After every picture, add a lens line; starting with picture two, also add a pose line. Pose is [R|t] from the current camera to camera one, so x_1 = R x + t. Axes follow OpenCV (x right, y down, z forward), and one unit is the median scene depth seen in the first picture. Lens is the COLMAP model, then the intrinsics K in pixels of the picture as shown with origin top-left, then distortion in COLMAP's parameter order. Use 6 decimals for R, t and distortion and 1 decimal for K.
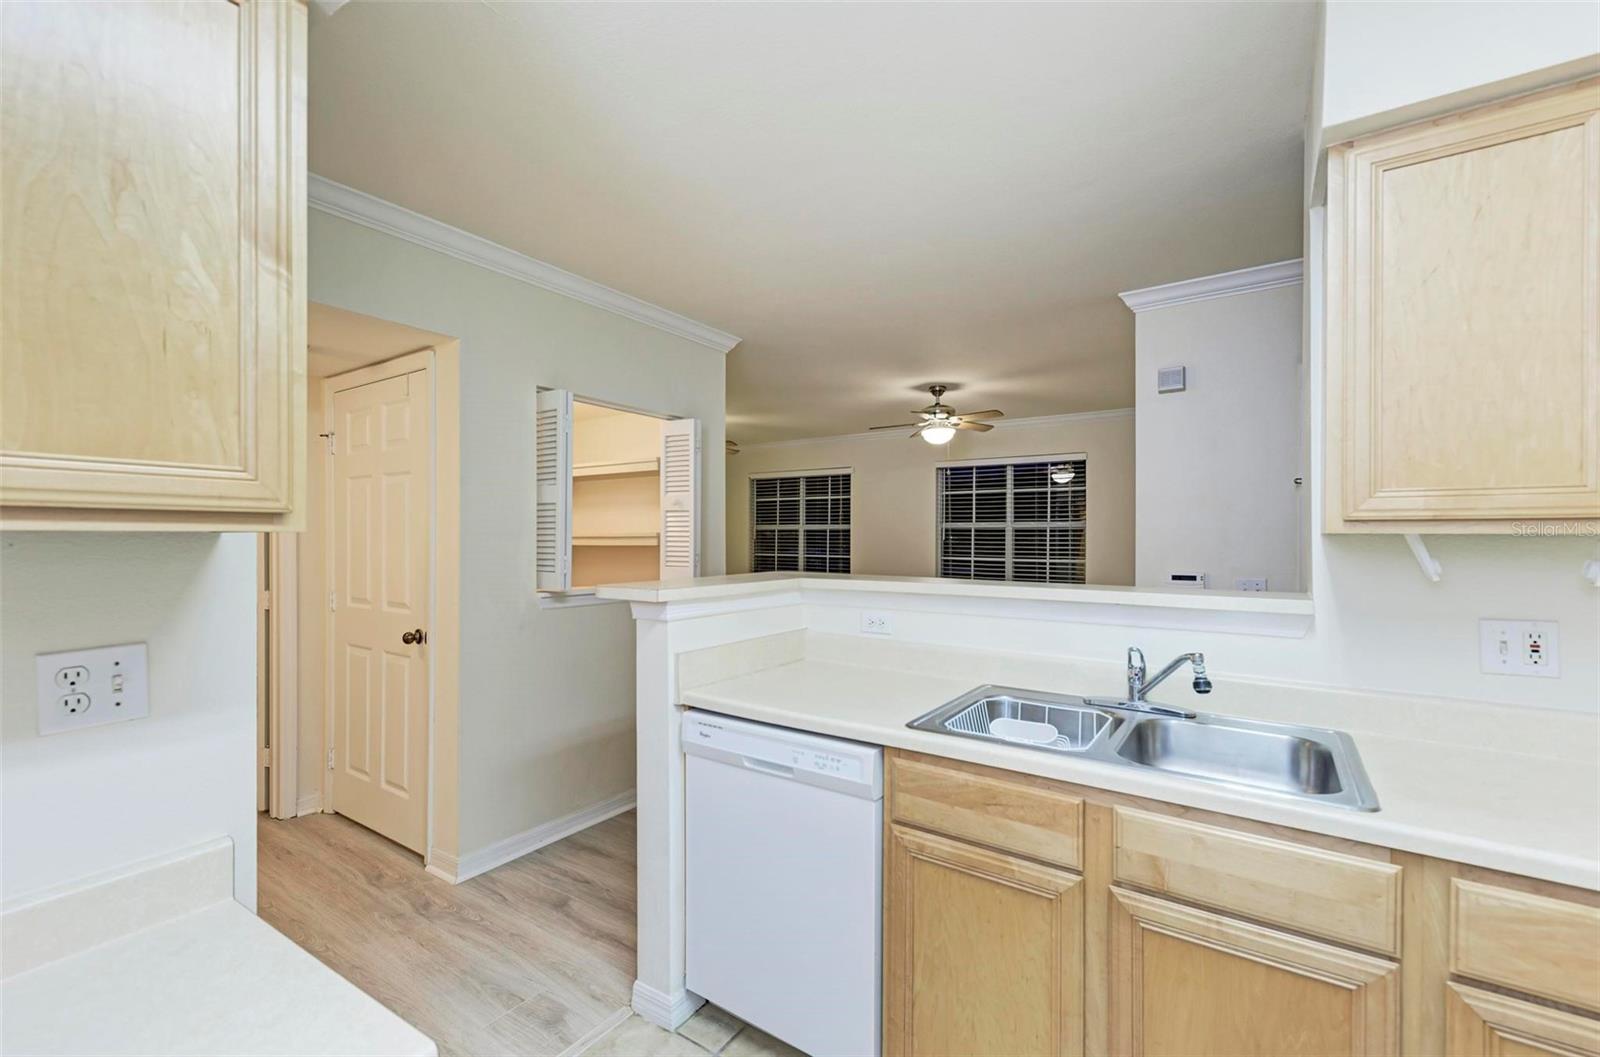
lens RADIAL K [[676.1, 0, 802.9], [0, 676.1, 538.0], [0, 0, 1]] dist [0.010909, -0.001898]
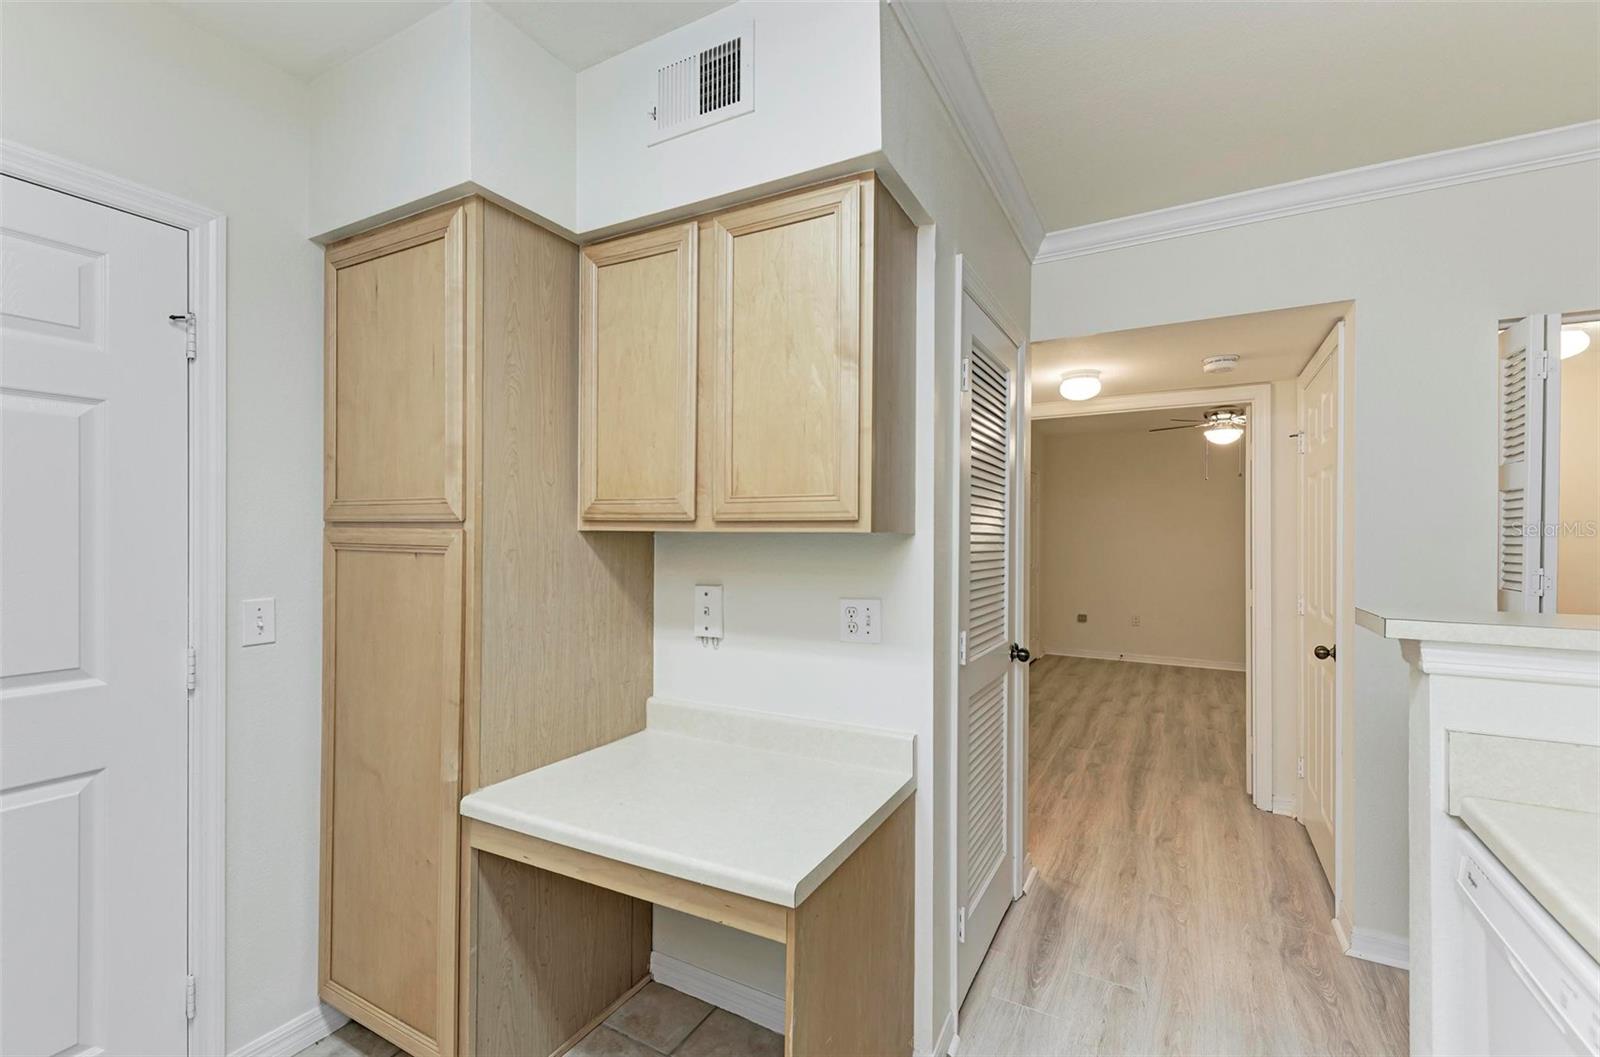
lens RADIAL K [[676.1, 0, 798.1], [0, 676.1, 536.8], [0, 0, 1]] dist [0.010909, -0.001898]
pose [[0.095854, 0.000517, -0.995395, 0.283334], [-0.005508, 0.999985, -0.000011, 0.000782], [0.995380, 0.005484, 0.095855, 0.272374]]
